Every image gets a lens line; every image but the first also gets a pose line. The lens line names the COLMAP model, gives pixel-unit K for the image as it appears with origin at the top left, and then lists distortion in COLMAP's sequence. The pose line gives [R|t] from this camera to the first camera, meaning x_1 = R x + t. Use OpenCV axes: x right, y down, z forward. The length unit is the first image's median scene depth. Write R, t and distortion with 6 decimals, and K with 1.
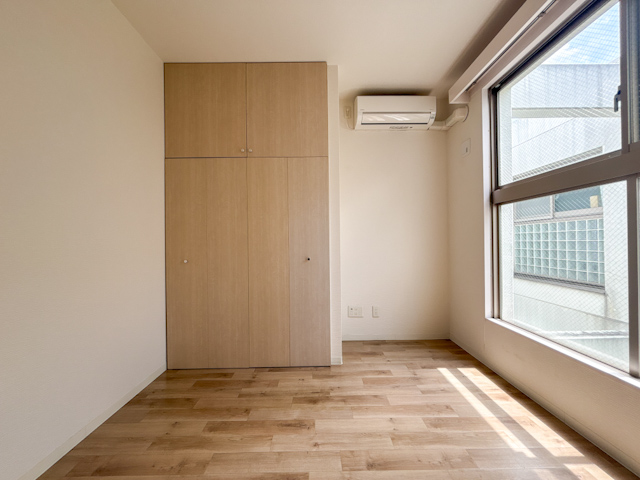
lens RADIAL K [[258.3, 0, 319.3], [0, 258.3, 239.8], [0, 0, 1]] dist [0.000194, 0.000125]
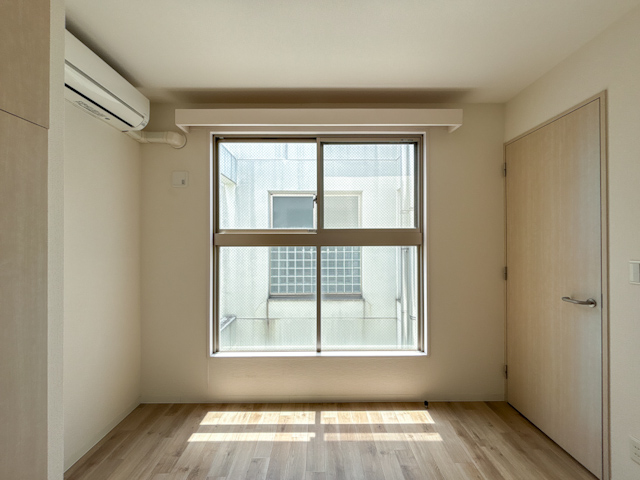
lens RADIAL K [[258.3, 0, 318.2], [0, 258.3, 241.9], [0, 0, 1]] dist [0.000194, 0.000125]
pose [[0.005176, 0.014299, 0.999884, -0.412009], [-0.001011, 0.999897, -0.014294, -0.146462], [-0.999986, -0.000937, 0.005190, 0.613298]]
